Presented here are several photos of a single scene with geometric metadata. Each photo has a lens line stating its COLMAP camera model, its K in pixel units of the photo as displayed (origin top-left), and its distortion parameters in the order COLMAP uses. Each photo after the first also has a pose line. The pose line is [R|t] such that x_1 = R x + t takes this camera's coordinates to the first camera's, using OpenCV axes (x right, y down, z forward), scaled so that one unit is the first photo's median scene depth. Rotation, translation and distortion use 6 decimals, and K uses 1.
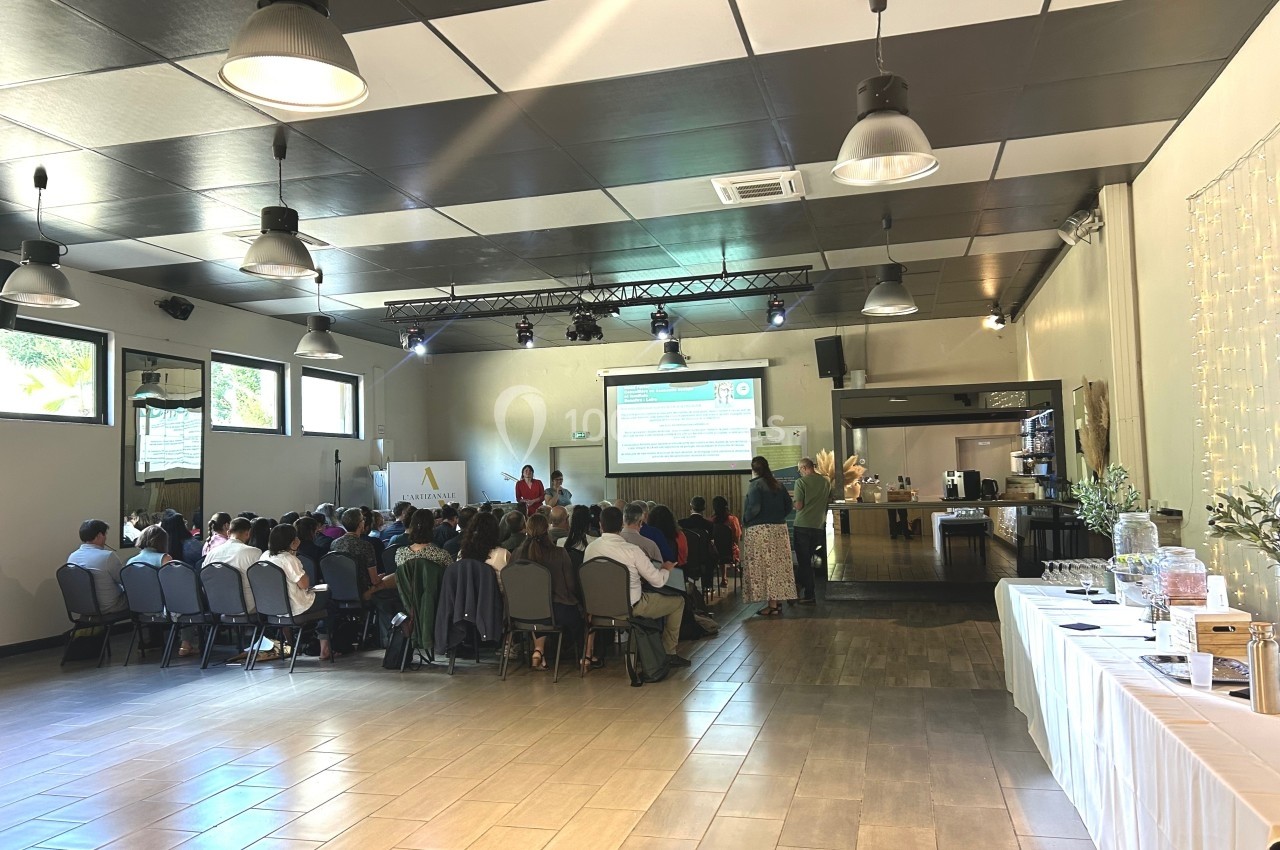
lens RADIAL K [[966.1, 0, 630.1], [0, 966.1, 433.3], [0, 0, 1]] dist [0.019002, -0.051350]
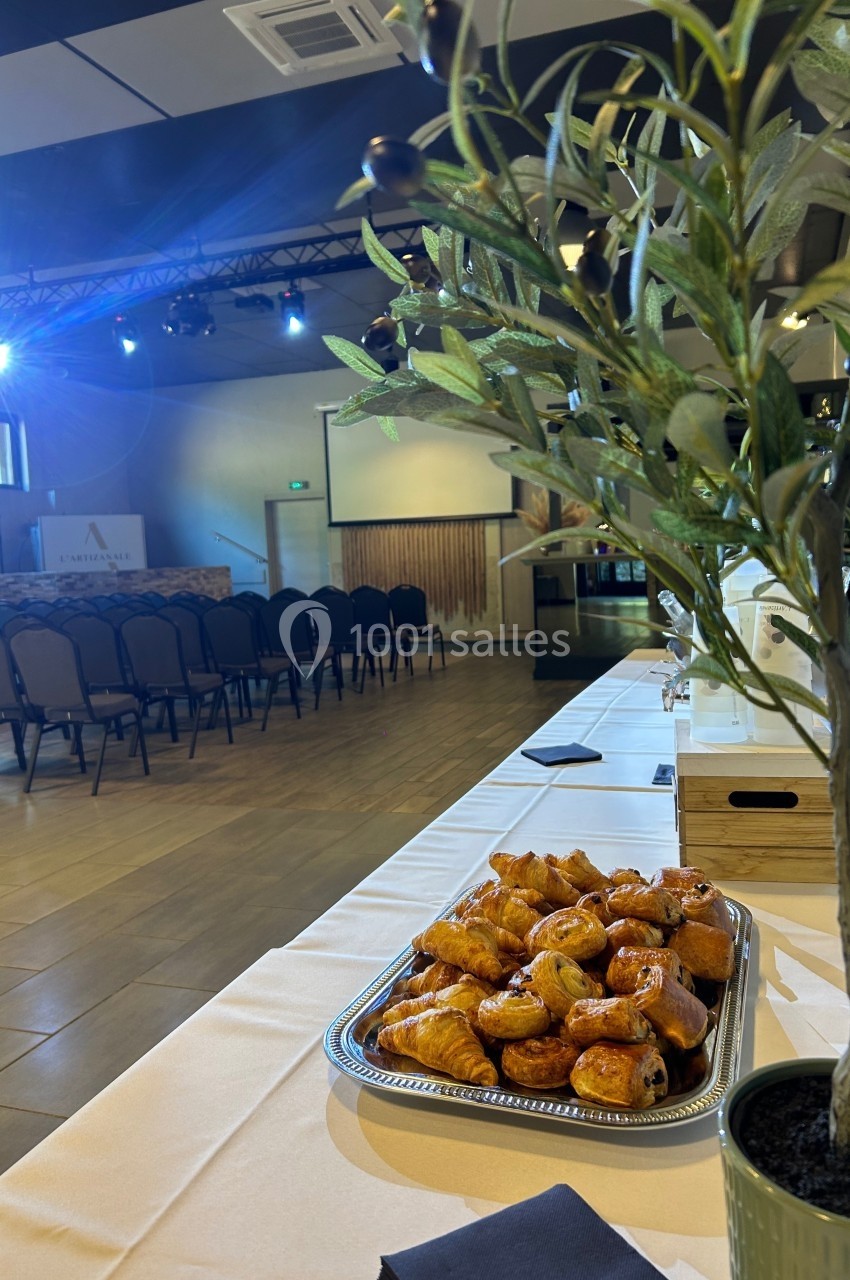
lens RADIAL K [[966.1, 0, 444.9], [0, 966.1, 653.6], [0, 0, 1]] dist [0.019002, -0.051350]
pose [[0.998660, -0.009056, -0.050945, 0.178733], [0.016459, 0.989026, 0.146824, 0.039227], [0.049056, -0.147466, 0.987850, 0.241261]]
